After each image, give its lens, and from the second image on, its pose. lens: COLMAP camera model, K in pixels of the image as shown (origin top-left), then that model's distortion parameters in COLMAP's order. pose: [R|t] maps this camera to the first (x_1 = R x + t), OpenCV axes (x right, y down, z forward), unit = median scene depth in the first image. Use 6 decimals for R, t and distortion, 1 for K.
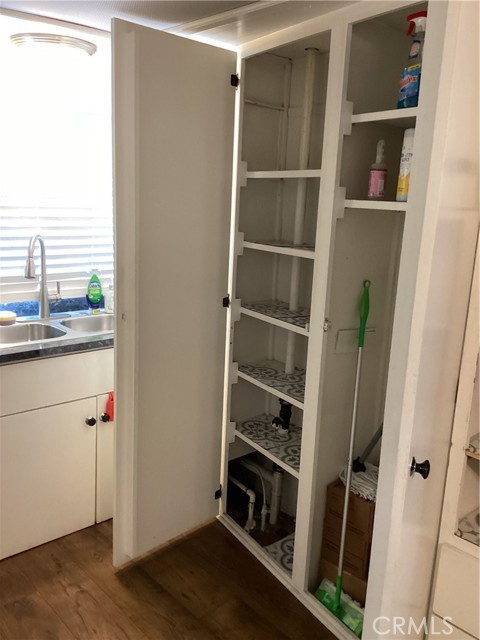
lens RADIAL K [[571.0, 0, 240.0], [0, 571.0, 320.0], [0, 0, 1]] dist [0.150129, -0.266871]
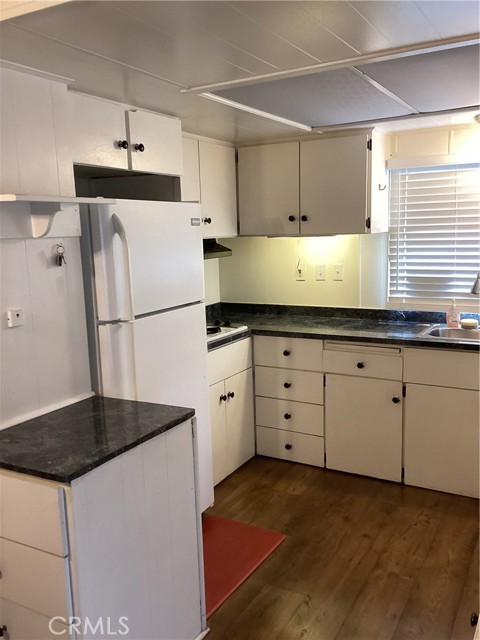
lens RADIAL K [[571.0, 0, 240.0], [0, 571.0, 320.0], [0, 0, 1]] dist [0.150129, -0.266871]
pose [[0.317866, 0.097565, -0.943103, 0.668317], [-0.155622, 0.986570, 0.049610, 0.001233], [0.935277, 0.130998, 0.328780, 0.065818]]
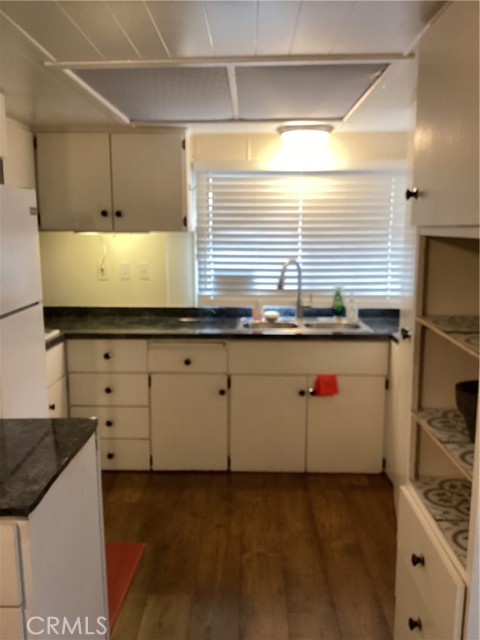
lens RADIAL K [[577.7, 0, 240.0], [0, 577.7, 320.0], [0, 0, 1]] dist [0.123382, -0.288955]
pose [[0.724594, 0.062005, -0.686381, 0.531375], [-0.110673, 0.993488, -0.027087, 0.050261], [0.680232, 0.095591, 0.726737, -0.119238]]
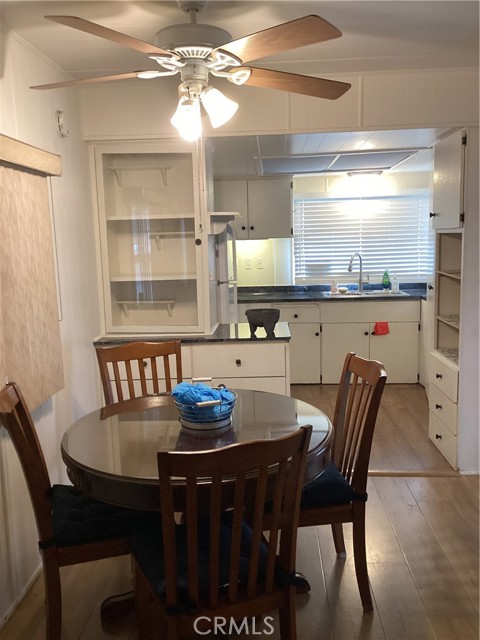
lens RADIAL K [[571.0, 0, 240.0], [0, 571.0, 320.0], [0, 0, 1]] dist [0.150129, -0.266871]
pose [[0.697940, 0.036744, -0.715213, 0.925907], [-0.092053, 0.995001, -0.038712, 0.234158], [0.710216, 0.092856, 0.697833, -0.858242]]
